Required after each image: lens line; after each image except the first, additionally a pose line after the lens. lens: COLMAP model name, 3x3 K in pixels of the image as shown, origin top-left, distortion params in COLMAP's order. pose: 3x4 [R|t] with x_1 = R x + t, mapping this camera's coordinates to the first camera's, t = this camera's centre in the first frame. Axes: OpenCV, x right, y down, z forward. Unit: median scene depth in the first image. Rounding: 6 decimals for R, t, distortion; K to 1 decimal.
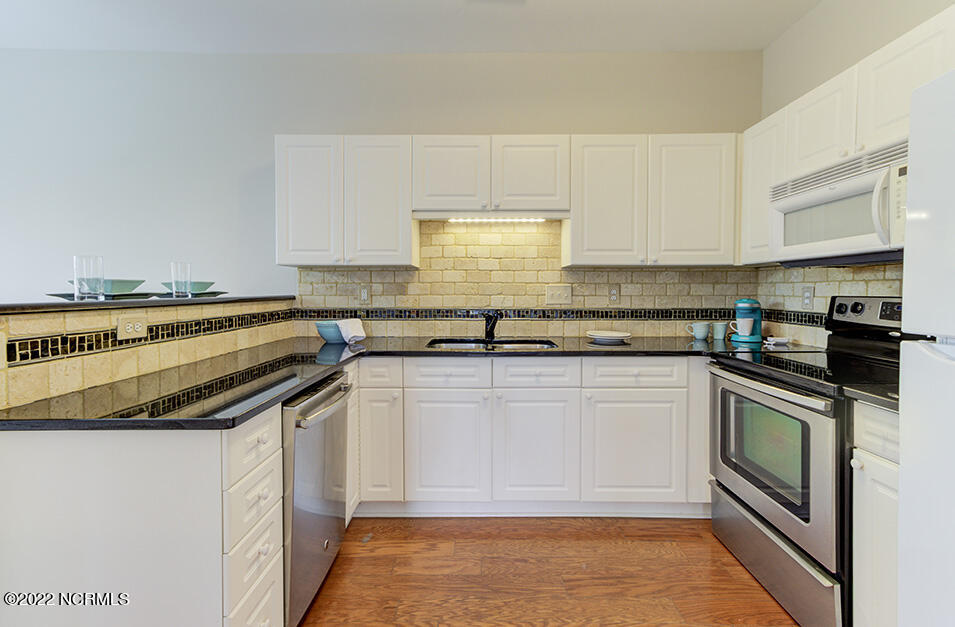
lens RADIAL K [[448.1, 0, 467.8], [0, 448.1, 298.6], [0, 0, 1]] dist [0.000152, 0.009411]
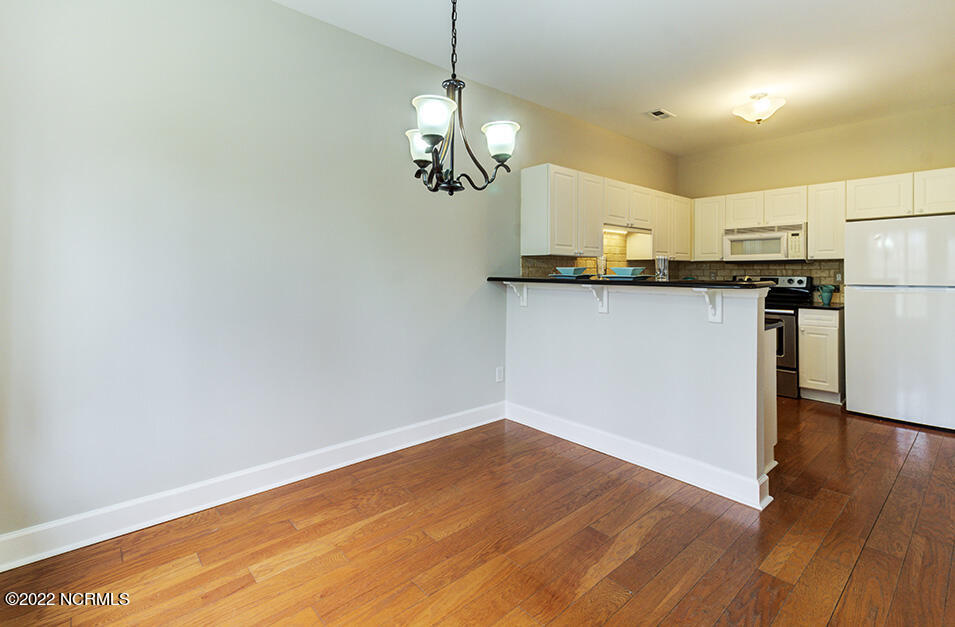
lens RADIAL K [[448.1, 0, 475.8], [0, 448.1, 268.7], [0, 0, 1]] dist [0.000152, 0.009411]
pose [[0.744427, 0.005921, 0.667677, -1.616863], [0.011360, 0.999704, -0.021532, -0.005526], [-0.667607, 0.023614, 0.744139, 0.109664]]
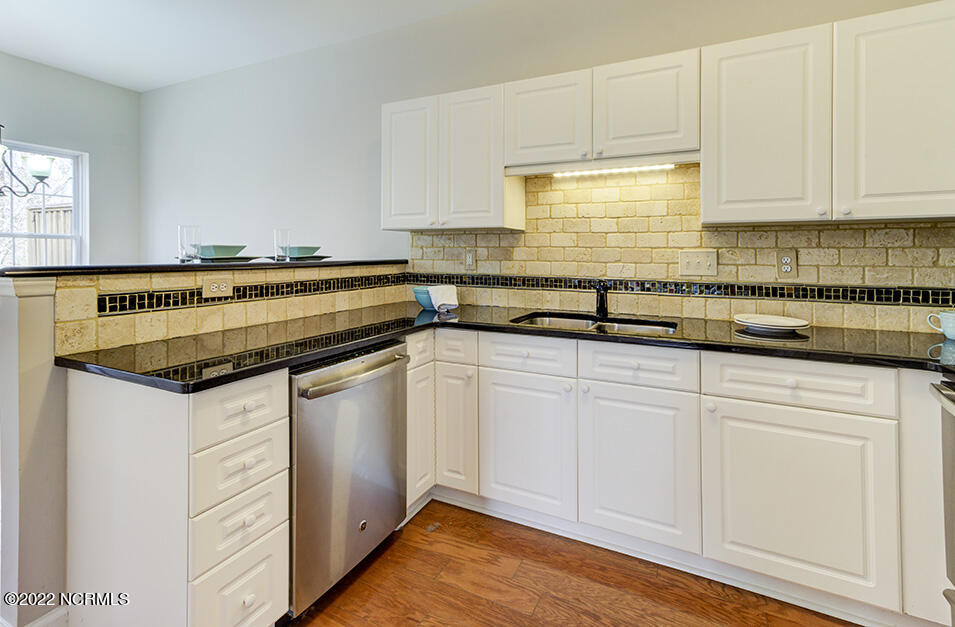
lens RADIAL K [[448.1, 0, 466.1], [0, 448.1, 250.1], [0, 0, 1]] dist [0.000152, 0.009411]
pose [[0.898189, 0.001029, -0.439608, 0.212383], [-0.013955, 0.999560, -0.026173, -0.005813], [0.439387, 0.029643, 0.897808, 0.170088]]
